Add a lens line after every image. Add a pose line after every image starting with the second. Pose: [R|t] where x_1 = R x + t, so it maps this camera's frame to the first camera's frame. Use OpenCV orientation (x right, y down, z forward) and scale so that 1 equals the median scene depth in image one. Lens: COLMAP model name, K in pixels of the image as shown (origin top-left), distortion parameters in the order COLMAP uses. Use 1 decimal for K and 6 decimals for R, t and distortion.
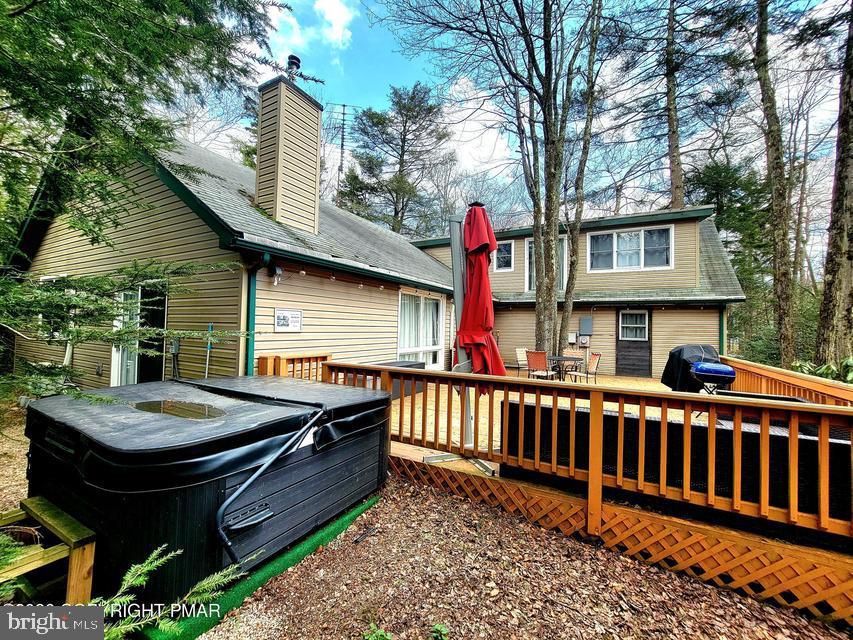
lens RADIAL K [[349.5, 0, 428.8], [0, 349.5, 319.2], [0, 0, 1]] dist [0.001909, 0.000124]
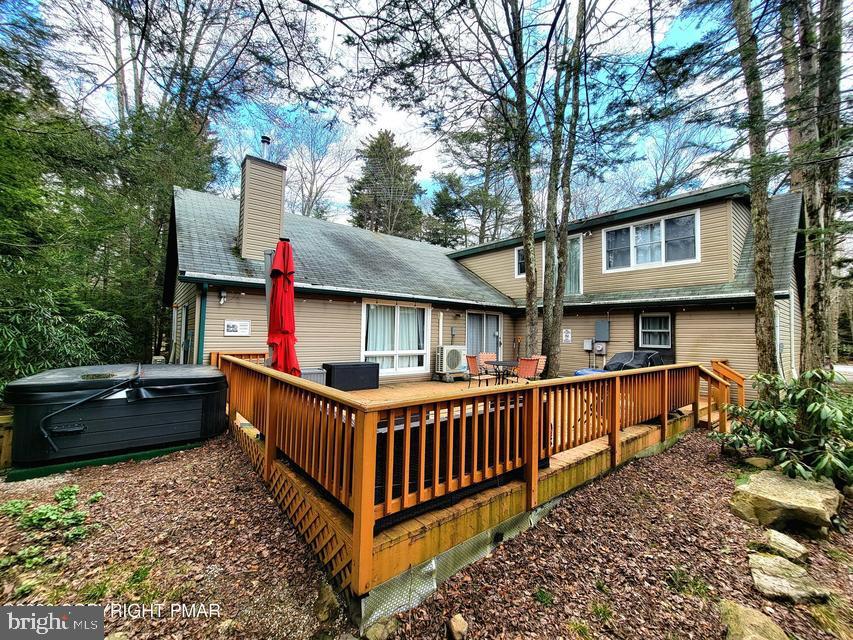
lens RADIAL K [[349.5, 0, 429.5], [0, 349.5, 319.3], [0, 0, 1]] dist [0.001909, 0.000124]
pose [[0.925522, -0.020023, -0.378164, 0.408400], [0.011016, 0.999602, -0.025967, 0.006927], [0.378533, 0.019868, 0.925374, -0.009279]]
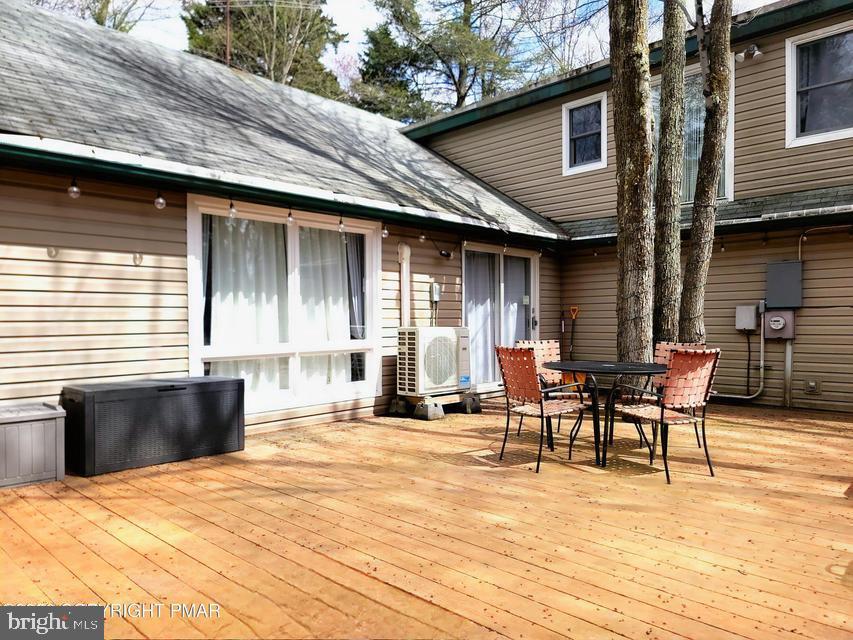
lens RADIAL K [[596.5, 0, 432.6], [0, 596.5, 321.1], [0, 0, 1]] dist [0.059290, -0.002298]
pose [[0.965815, -0.024884, -0.258037, 0.266711], [0.032307, 0.999176, 0.024565, 0.031955], [0.257213, -0.032061, 0.965823, 0.267639]]
